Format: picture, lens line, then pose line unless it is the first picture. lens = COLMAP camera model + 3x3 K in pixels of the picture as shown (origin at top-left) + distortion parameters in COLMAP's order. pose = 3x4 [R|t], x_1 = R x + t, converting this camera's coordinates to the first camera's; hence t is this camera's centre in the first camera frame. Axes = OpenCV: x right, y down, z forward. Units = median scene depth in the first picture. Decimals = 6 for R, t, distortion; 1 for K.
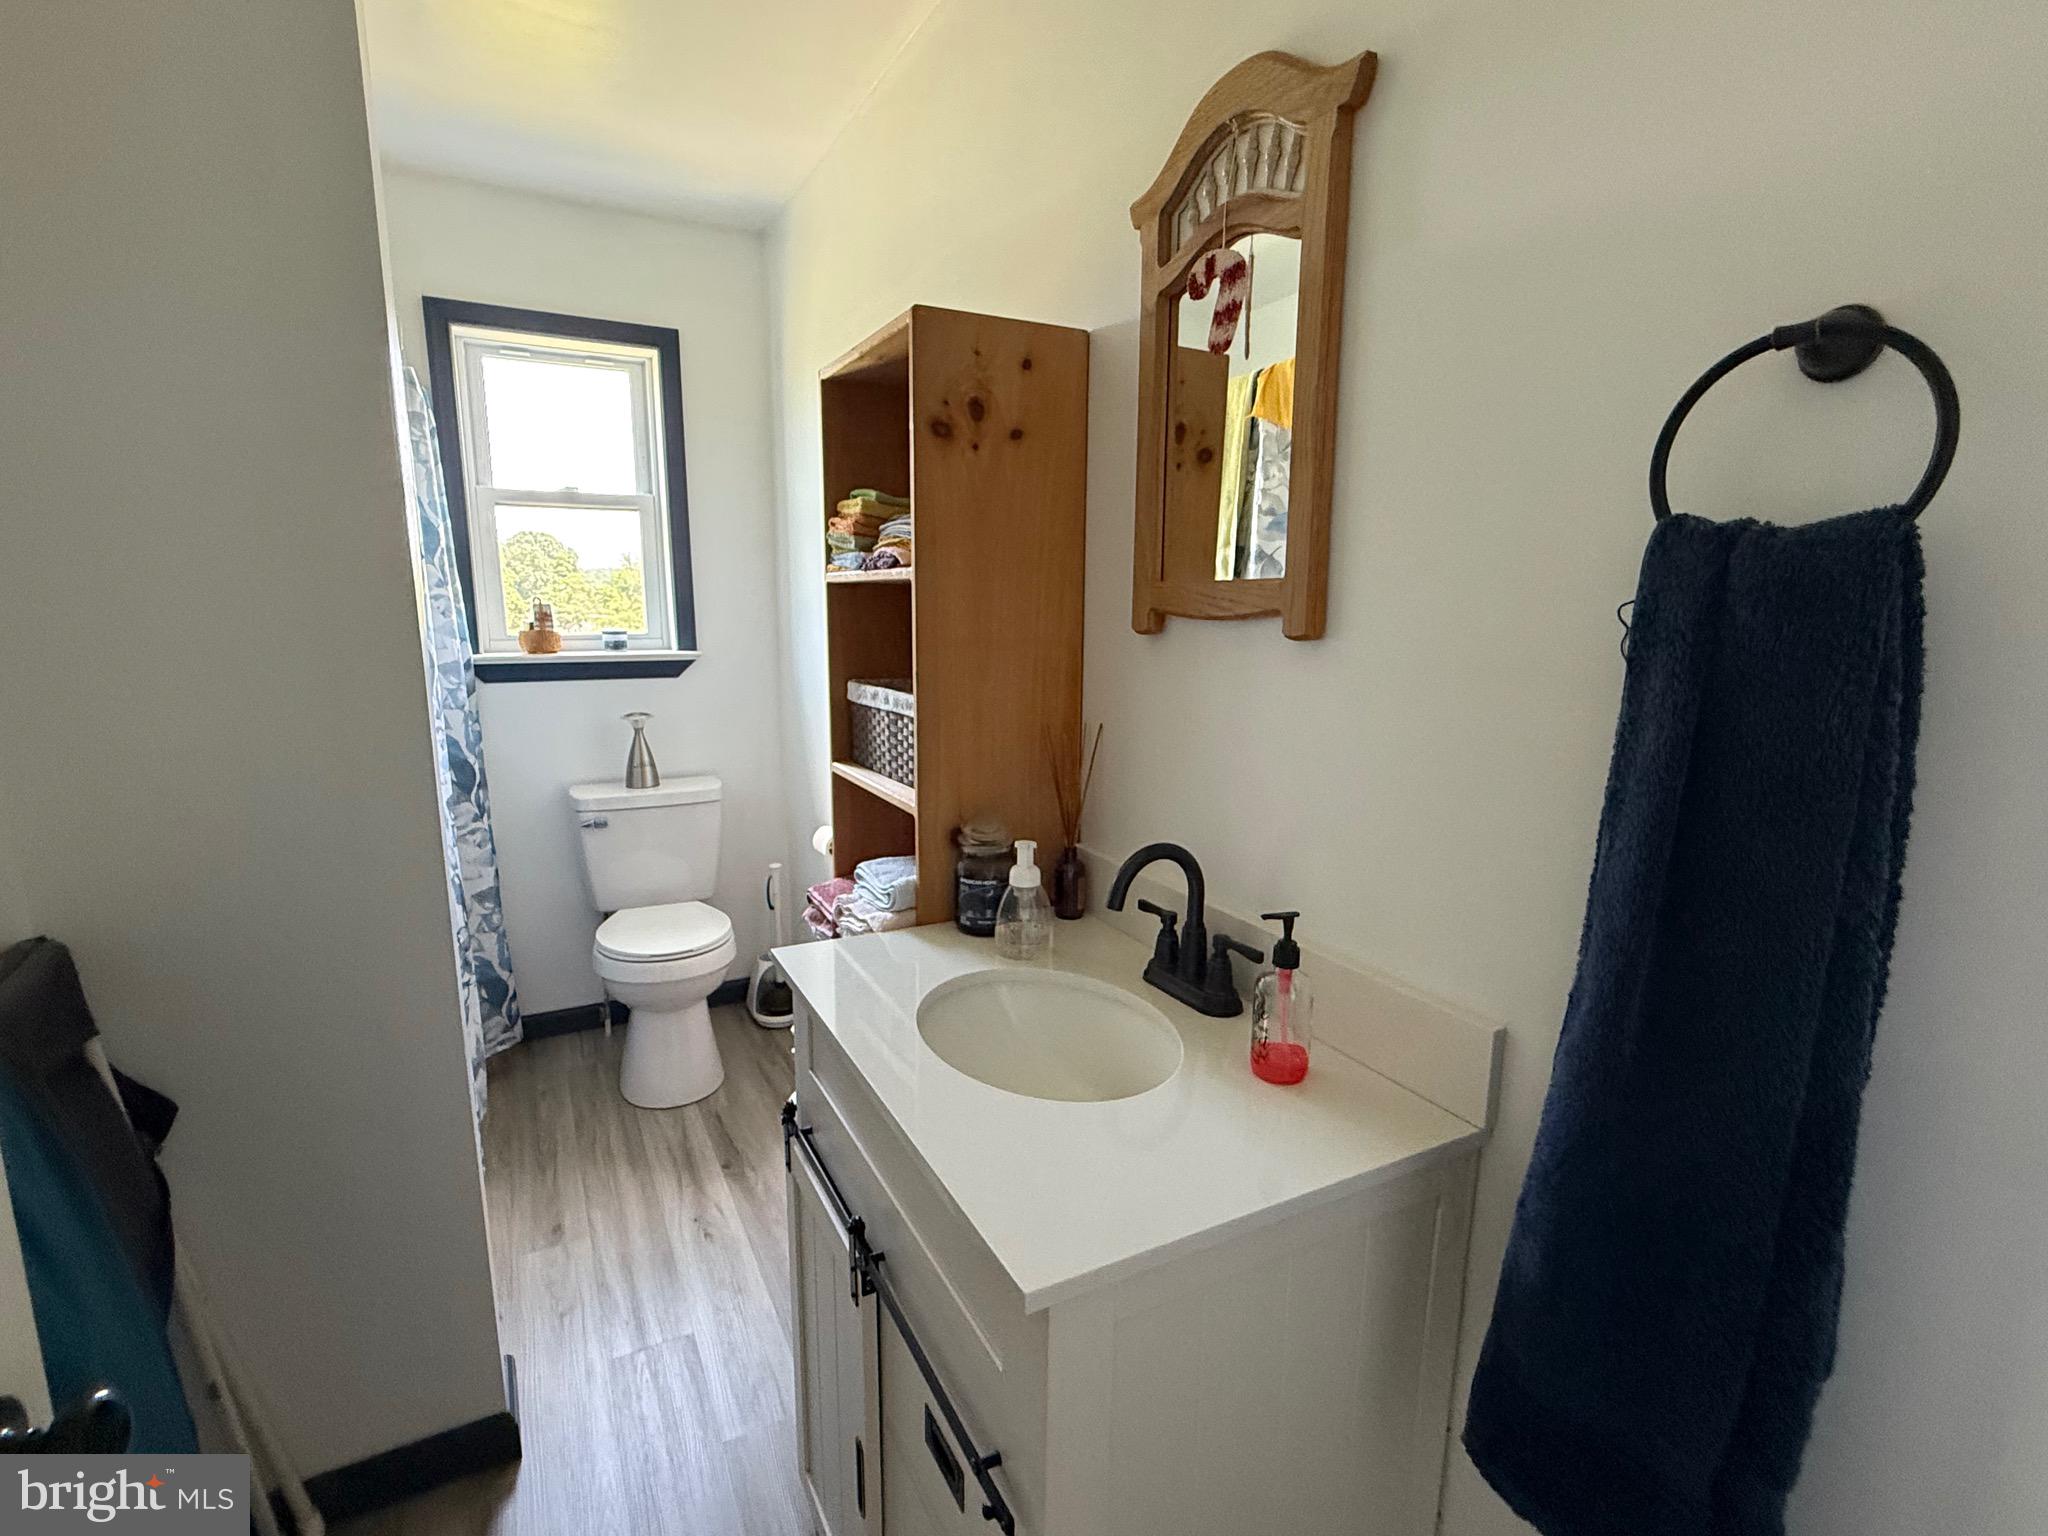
lens RADIAL K [[954.8, 0, 1018.8], [0, 954.8, 770.1], [0, 0, 1]] dist [-0.003613, -0.001192]
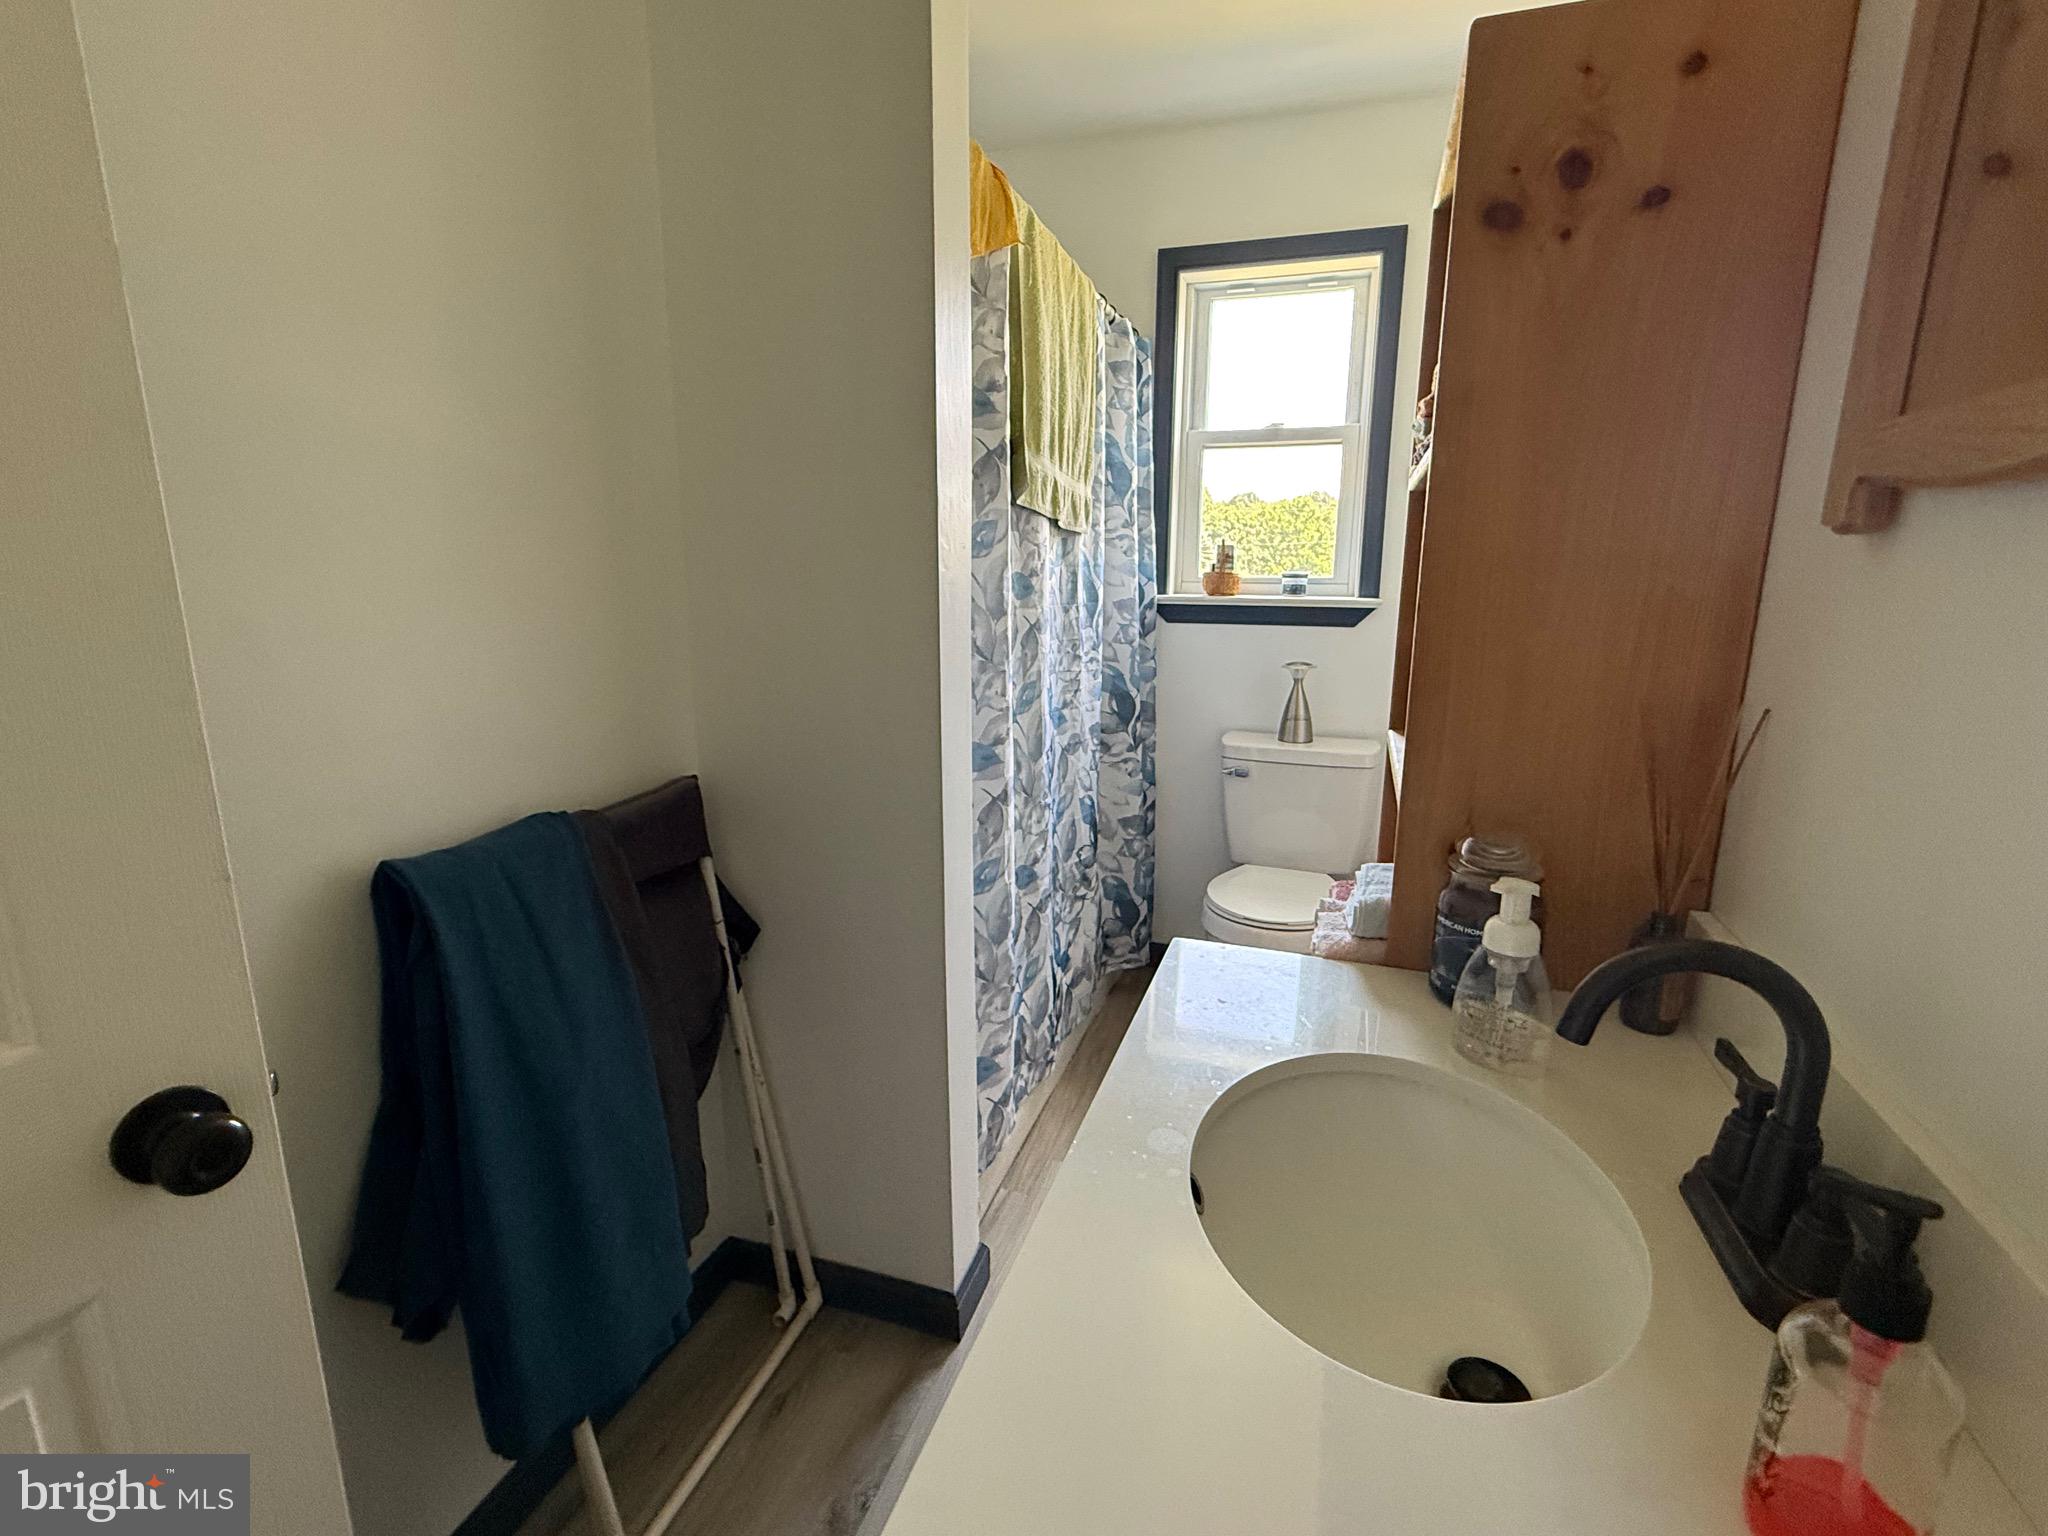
lens RADIAL K [[954.8, 0, 1020.8], [0, 954.8, 769.5], [0, 0, 1]] dist [-0.003613, -0.001192]
pose [[0.681075, 0.152274, -0.716204, 0.106069], [-0.127951, 0.987837, 0.088352, -0.004266], [0.720947, 0.031464, 0.692275, 0.172081]]
